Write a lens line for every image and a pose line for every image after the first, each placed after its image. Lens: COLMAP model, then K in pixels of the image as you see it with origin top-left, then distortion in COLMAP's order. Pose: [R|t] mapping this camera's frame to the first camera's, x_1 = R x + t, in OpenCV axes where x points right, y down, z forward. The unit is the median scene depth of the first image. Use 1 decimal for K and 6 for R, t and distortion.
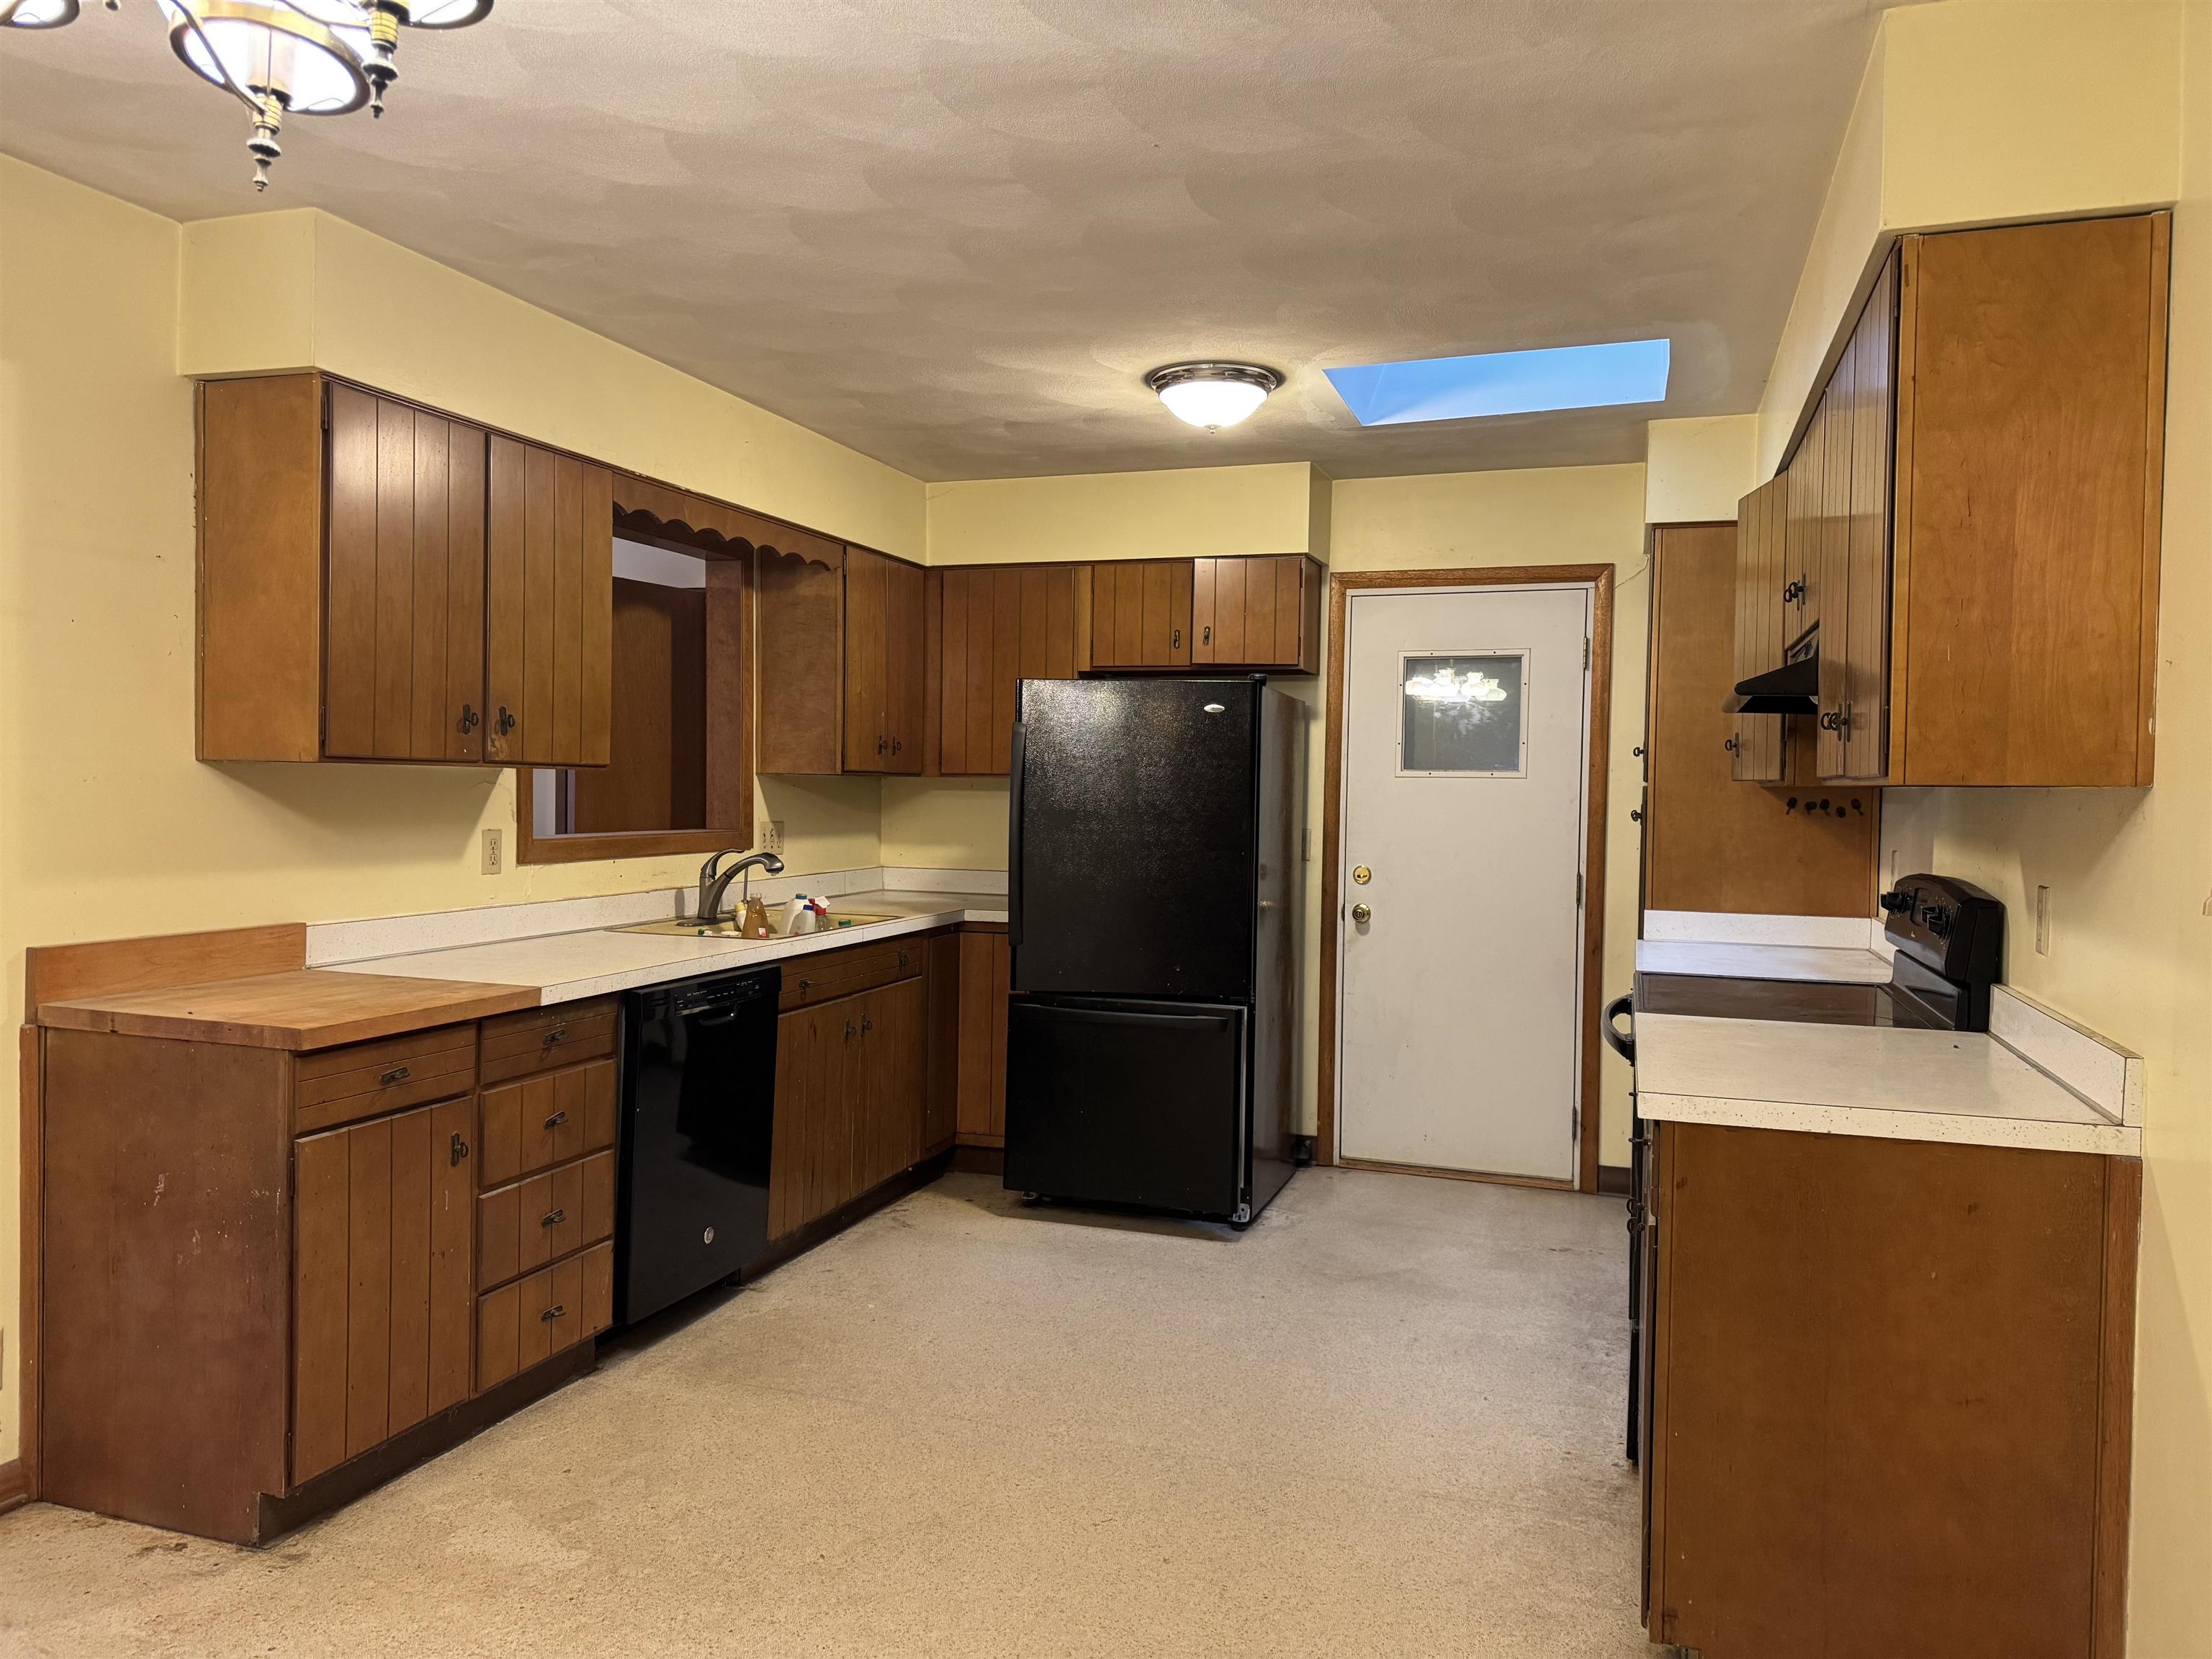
lens RADIAL K [[1561.7, 0, 1093.7], [0, 1561.7, 823.4], [0, 0, 1]] dist [0.029767, -0.026652]
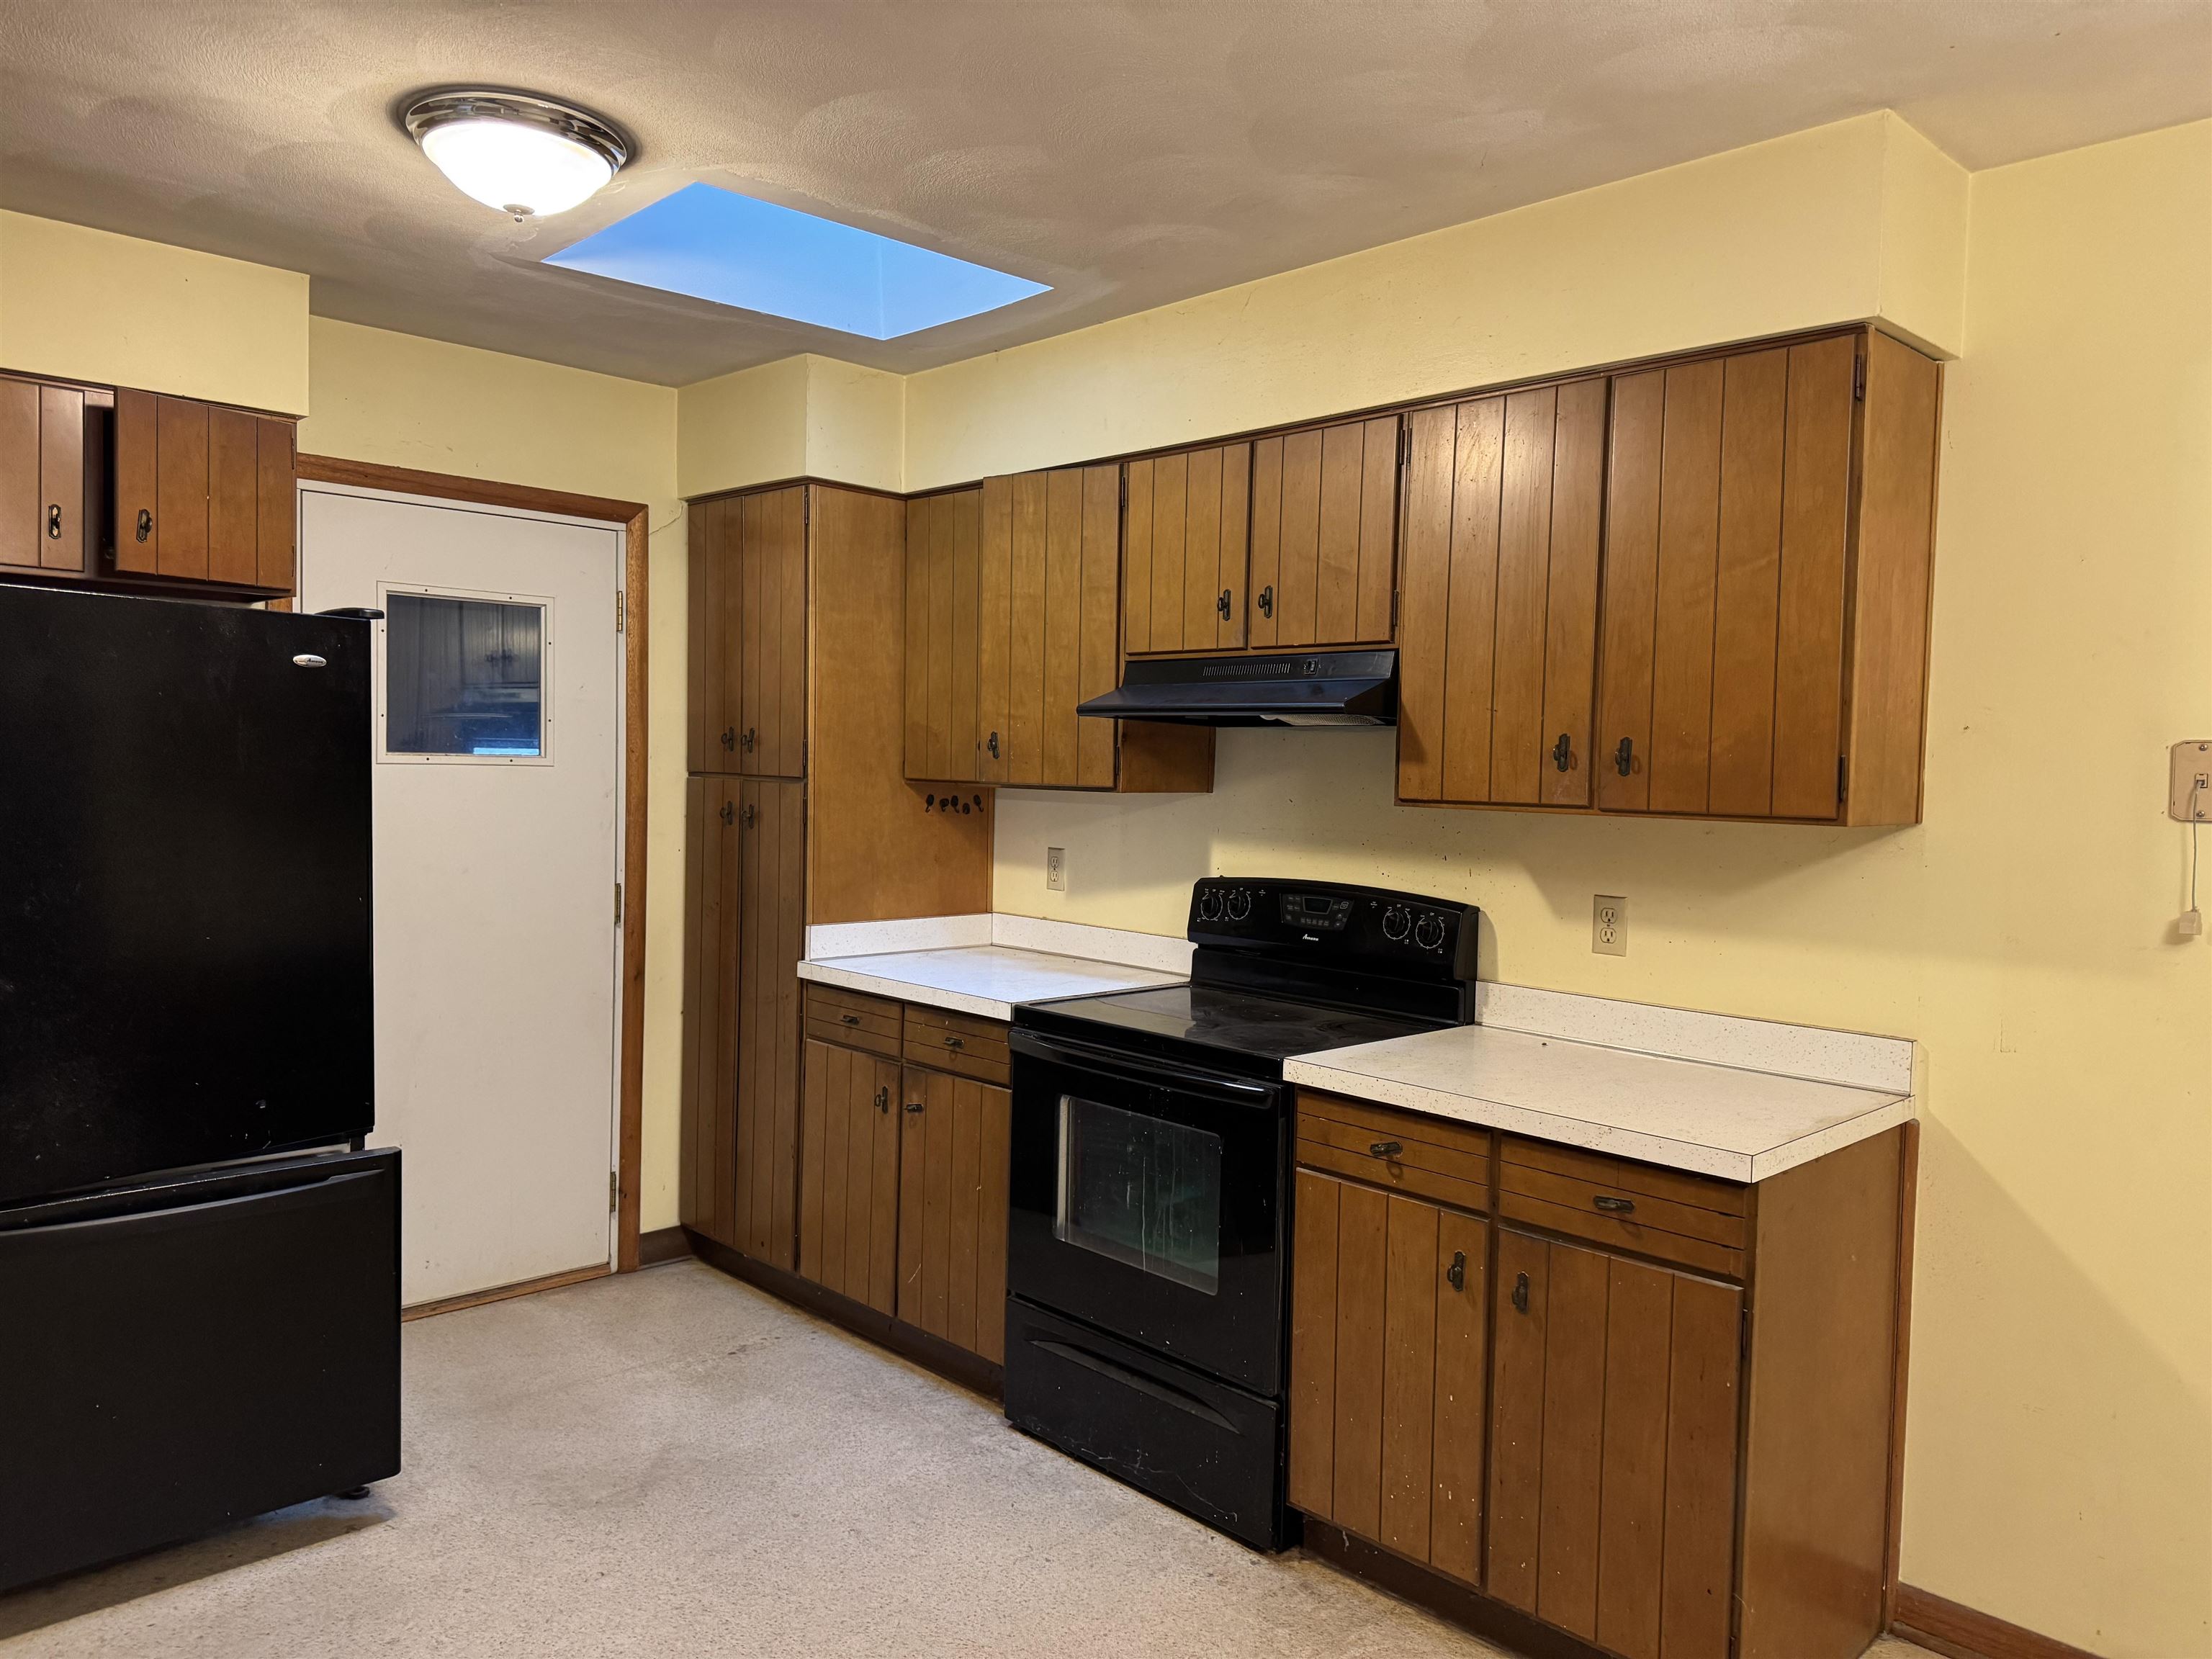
lens RADIAL K [[1561.7, 0, 1106.2], [0, 1561.7, 827.3], [0, 0, 1]] dist [0.029767, -0.026652]
pose [[0.443513, -0.039856, 0.895381, -0.337020], [0.003697, 0.999084, 0.042641, -0.034843], [-0.896260, -0.015602, 0.443254, 0.466235]]
